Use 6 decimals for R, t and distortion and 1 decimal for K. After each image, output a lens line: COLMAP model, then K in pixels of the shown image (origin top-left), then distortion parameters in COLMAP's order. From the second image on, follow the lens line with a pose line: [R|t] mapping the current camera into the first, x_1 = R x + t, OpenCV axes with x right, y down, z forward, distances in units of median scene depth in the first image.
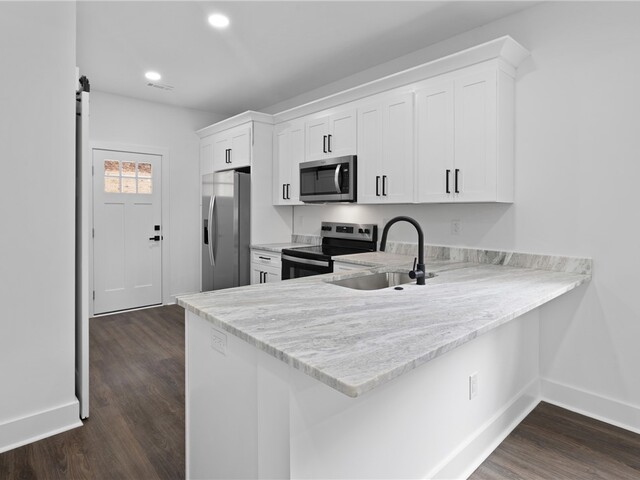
lens RADIAL K [[363.5, 0, 318.5], [0, 363.5, 215.6], [0, 0, 1]] dist [-0.001514, -0.000464]
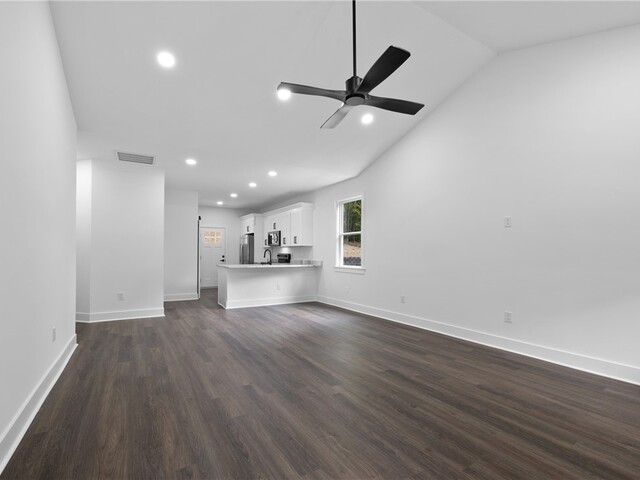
lens RADIAL K [[312.2, 0, 320.0], [0, 312.2, 240.0], [0, 0, 1]] dist [0.001393, 0.000231]
pose [[0.982407, -0.014768, -0.186169, 0.814519], [0.004656, 0.998496, -0.054632, 0.052720], [0.186696, 0.052804, 0.980998, -1.329070]]
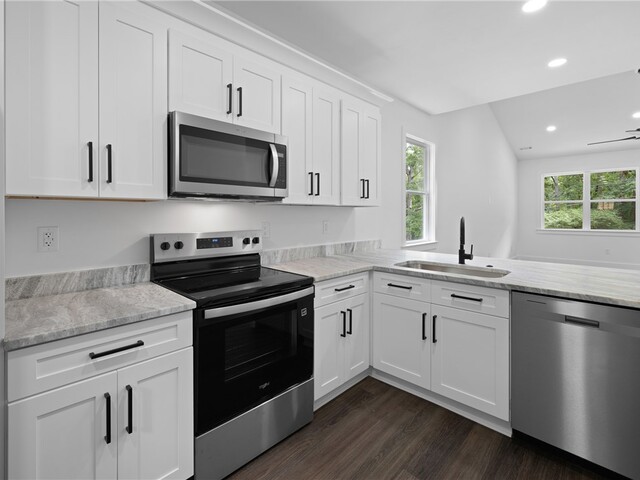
lens RADIAL K [[312.4, 0, 314.2], [0, 312.4, 216.5], [0, 0, 1]] dist [0.001147, 0.000484]
pose [[-0.063945, -0.013840, 0.997857, -0.480248], [0.010802, 0.999836, 0.014559, -0.012511], [-0.997895, 0.011710, -0.063785, 0.873707]]
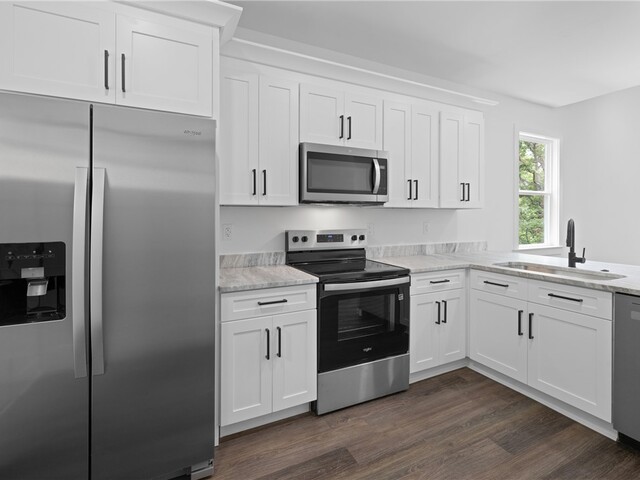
lens RADIAL K [[312.4, 0, 314.2], [0, 312.4, 216.5], [0, 0, 1]] dist [0.001147, 0.000484]
pose [[0.277112, -0.008167, 0.960803, -0.607515], [0.011544, 0.999920, 0.005170, -0.013353], [-0.960768, 0.009659, 0.277184, 0.852062]]
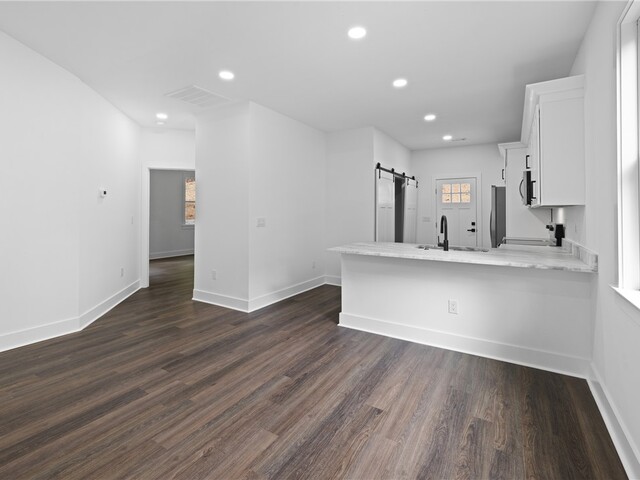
lens RADIAL K [[318.1, 0, 317.5], [0, 318.1, 209.5], [0, 0, 1]] dist [-0.002444, -0.000487]
pose [[0.281903, -0.012814, -0.959357, 0.890063], [-0.010949, 0.999803, -0.016572, 0.002491], [0.959381, 0.015175, 0.281707, -0.059751]]
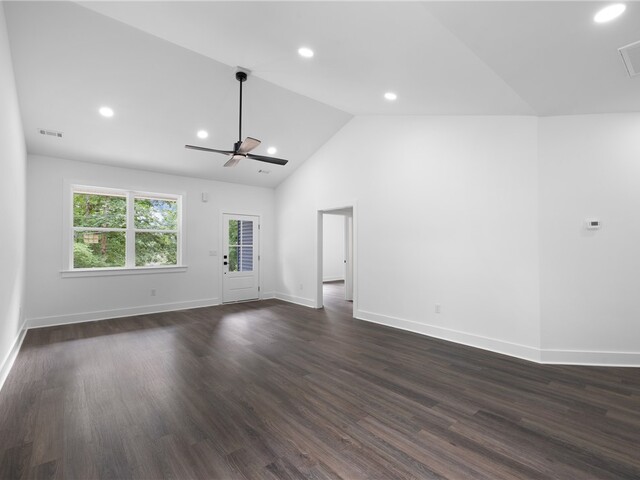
lens RADIAL K [[307.8, 0, 317.7], [0, 307.8, 238.5], [0, 0, 1]] dist [0.000558, 0.000127]
pose [[-0.999118, -0.004740, 0.041714, 0.437462], [-0.005302, 0.999896, -0.013382, -0.004679], [-0.041646, -0.013592, -0.999040, 0.467678]]
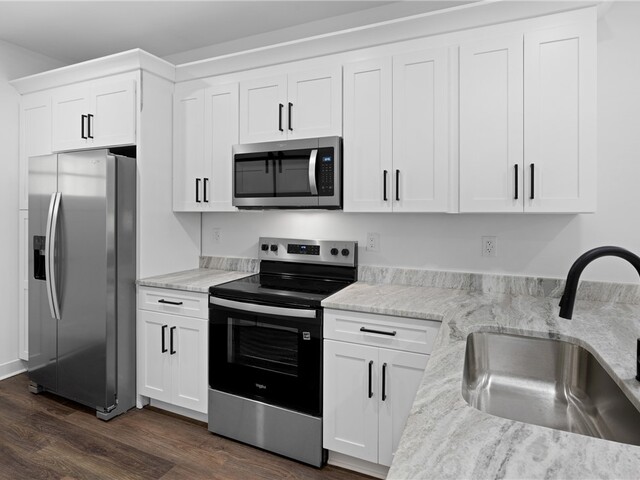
lens RADIAL K [[363.5, 0, 318.5], [0, 363.5, 215.6], [0, 0, 1]] dist [-0.001514, -0.000464]
pose [[0.911439, -0.004174, 0.411415, -0.179999], [0.004874, 0.999988, -0.000653, -0.023392], [-0.411407, 0.002600, 0.911448, 0.382886]]
